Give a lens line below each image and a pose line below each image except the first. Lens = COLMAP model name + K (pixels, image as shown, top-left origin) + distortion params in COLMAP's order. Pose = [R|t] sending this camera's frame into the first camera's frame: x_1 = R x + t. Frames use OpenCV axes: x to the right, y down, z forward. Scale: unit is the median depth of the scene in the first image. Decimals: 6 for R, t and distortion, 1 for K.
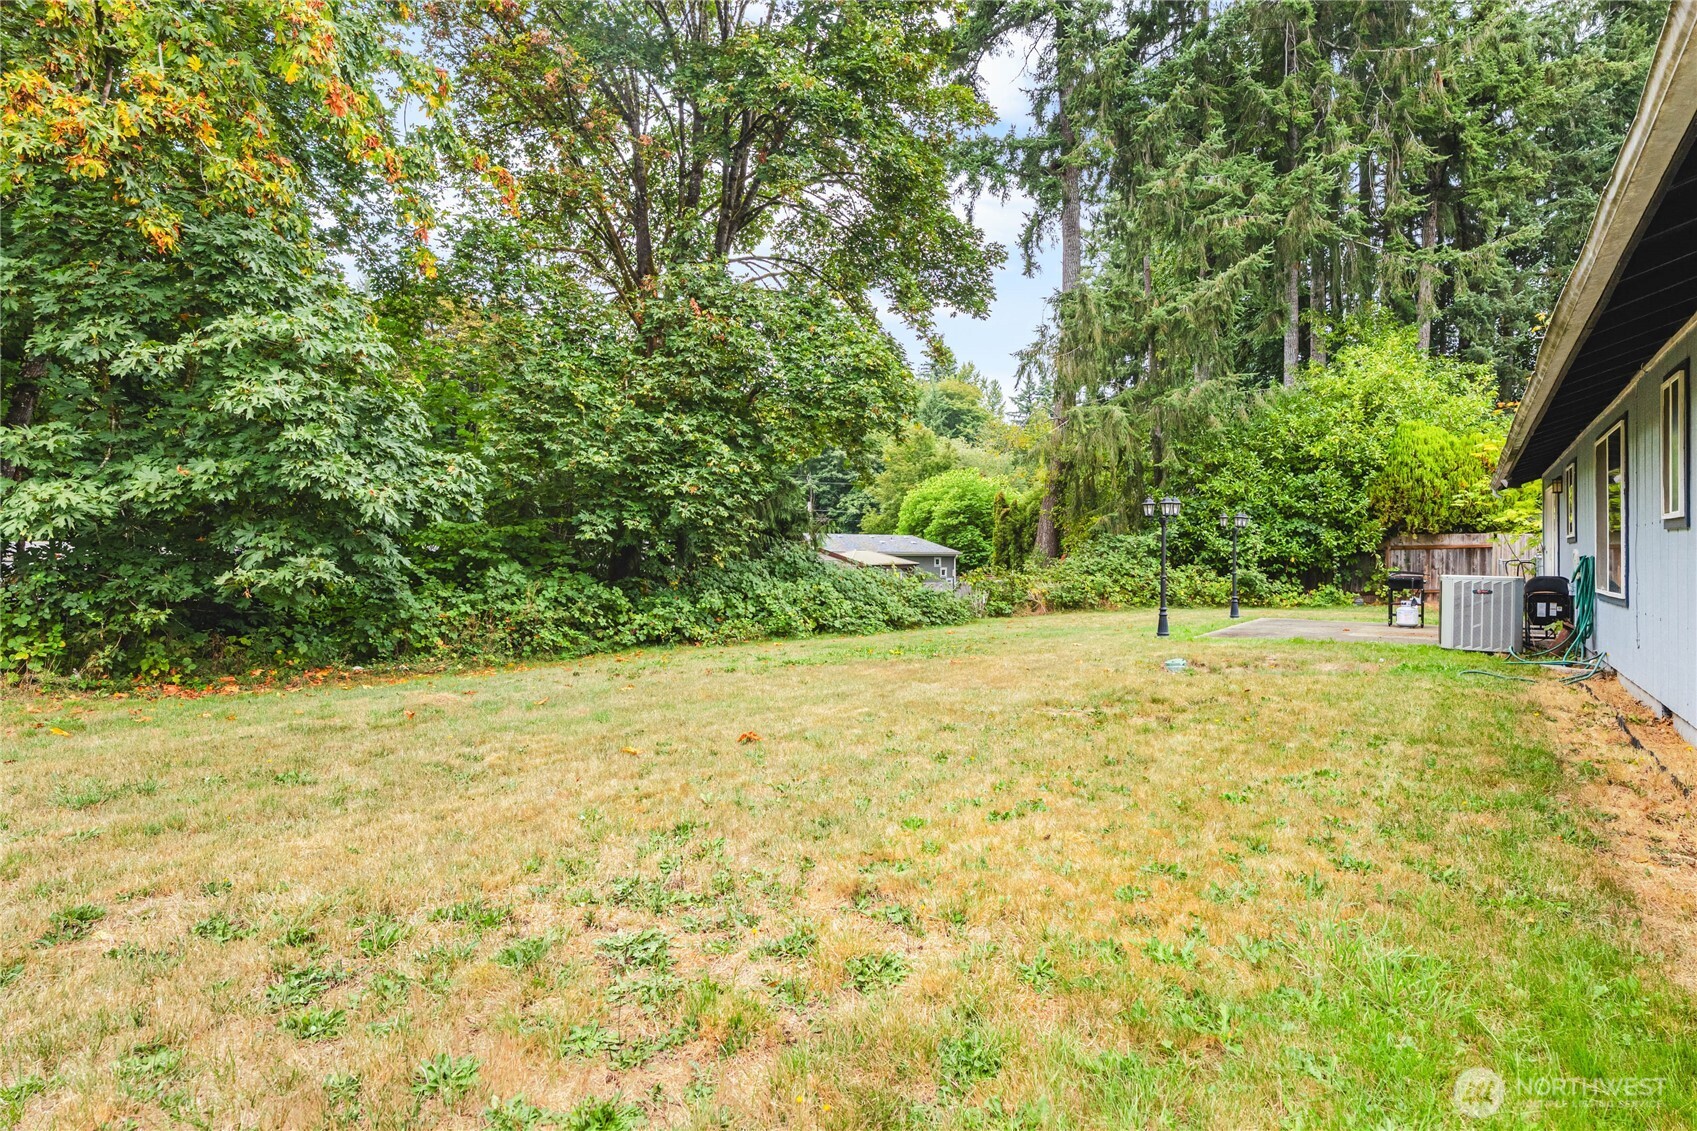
lens RADIAL K [[883.2, 0, 850.4], [0, 883.2, 559.5], [0, 0, 1]] dist [0.002583, 0.000327]
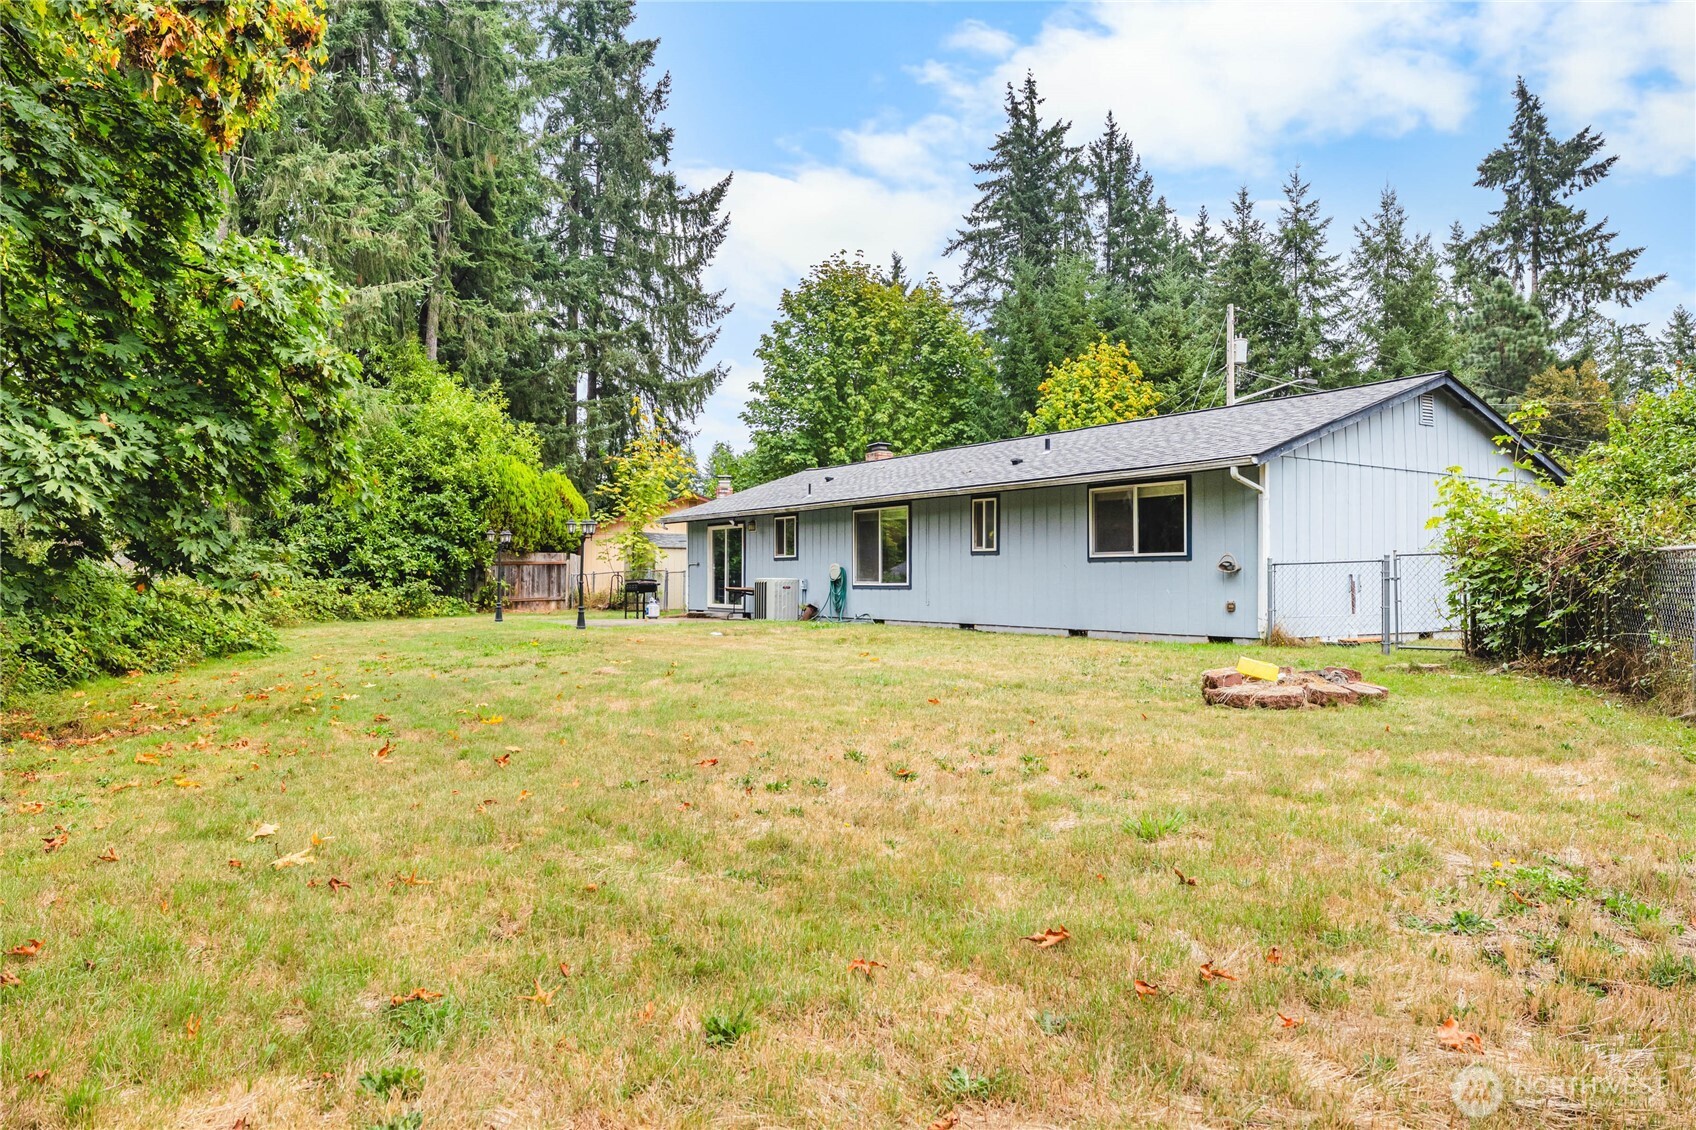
lens RADIAL K [[1114.5, 0, 844.1], [0, 1114.5, 563.6], [0, 0, 1]] dist [-0.004962, 0.000683]
pose [[0.375050, 0.015378, 0.926877, -0.572862], [0.000178, 0.999861, -0.016661, 0.011311], [-0.927005, 0.006413, 0.374995, 0.028192]]
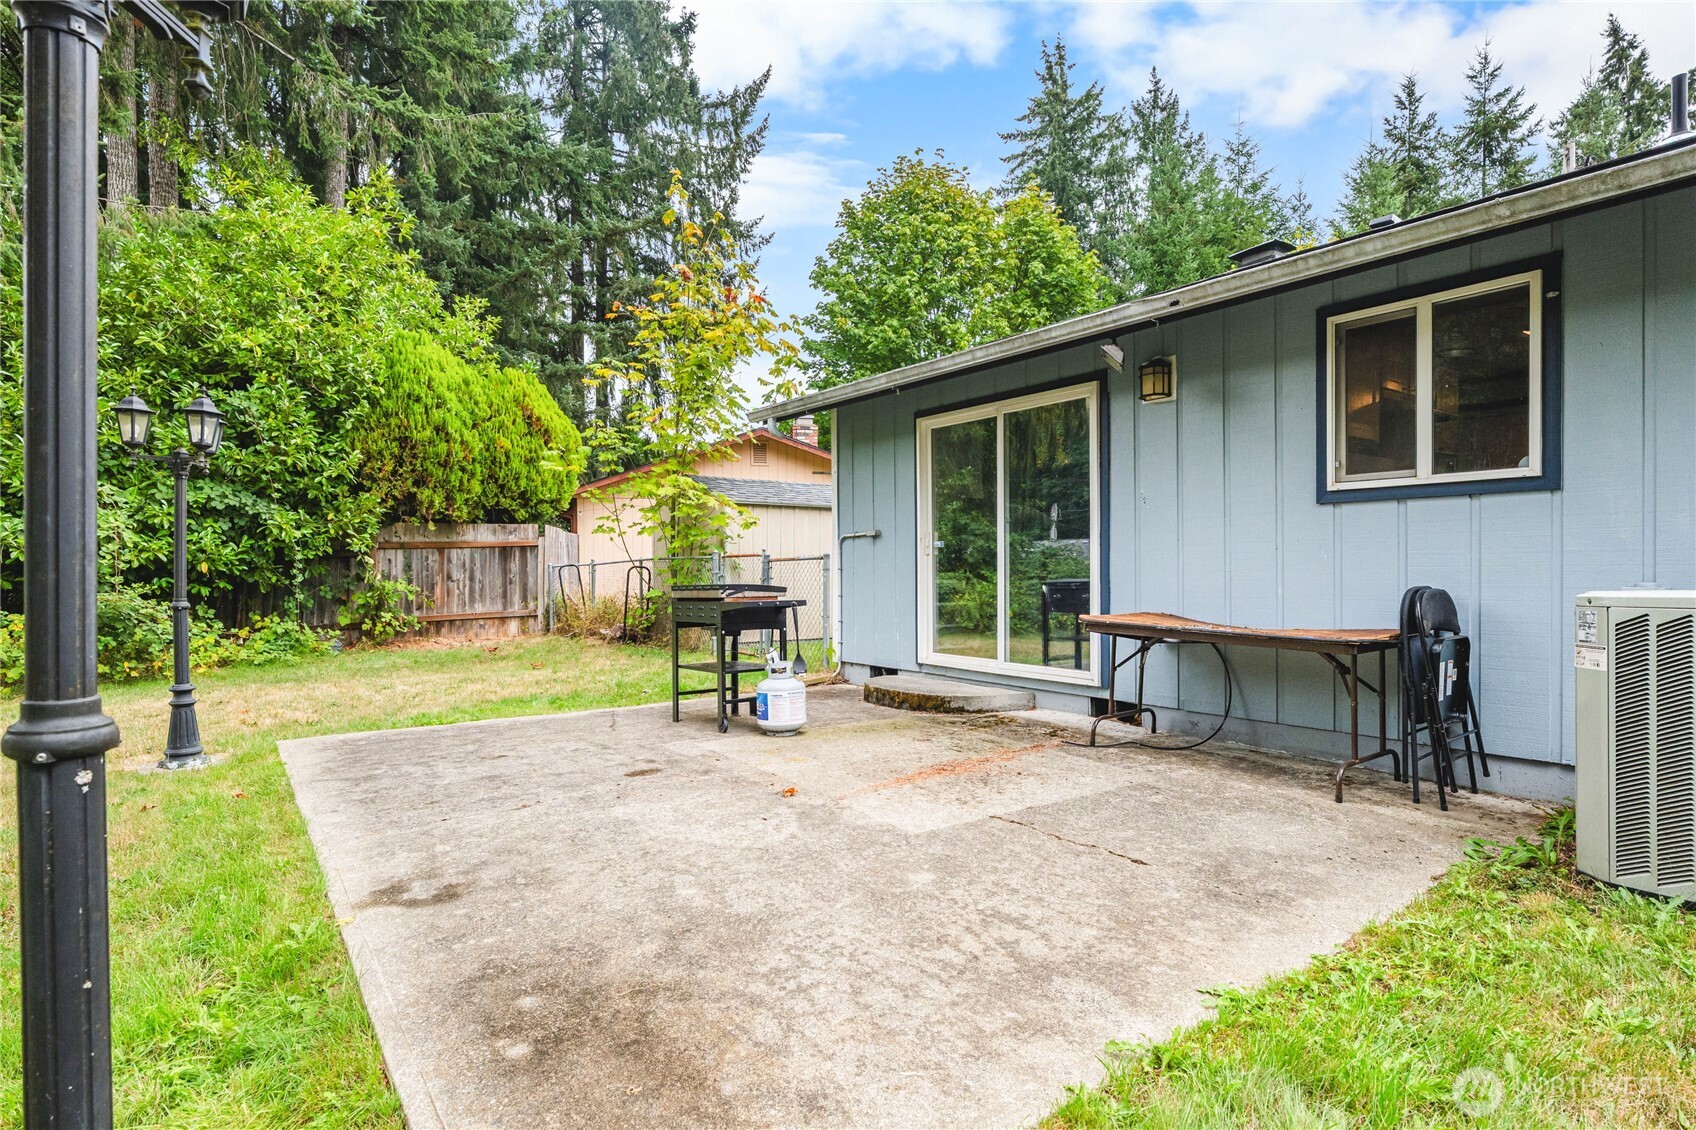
lens RADIAL K [[882.7, 0, 855.1], [0, 882.7, 576.2], [0, 0, 1]] dist [0.002583, 0.000327]
pose [[0.334514, -0.014171, 0.942284, 0.178322], [0.010895, 0.999878, 0.011169, 0.003529], [-0.942328, 0.006530, 0.334628, 0.528930]]
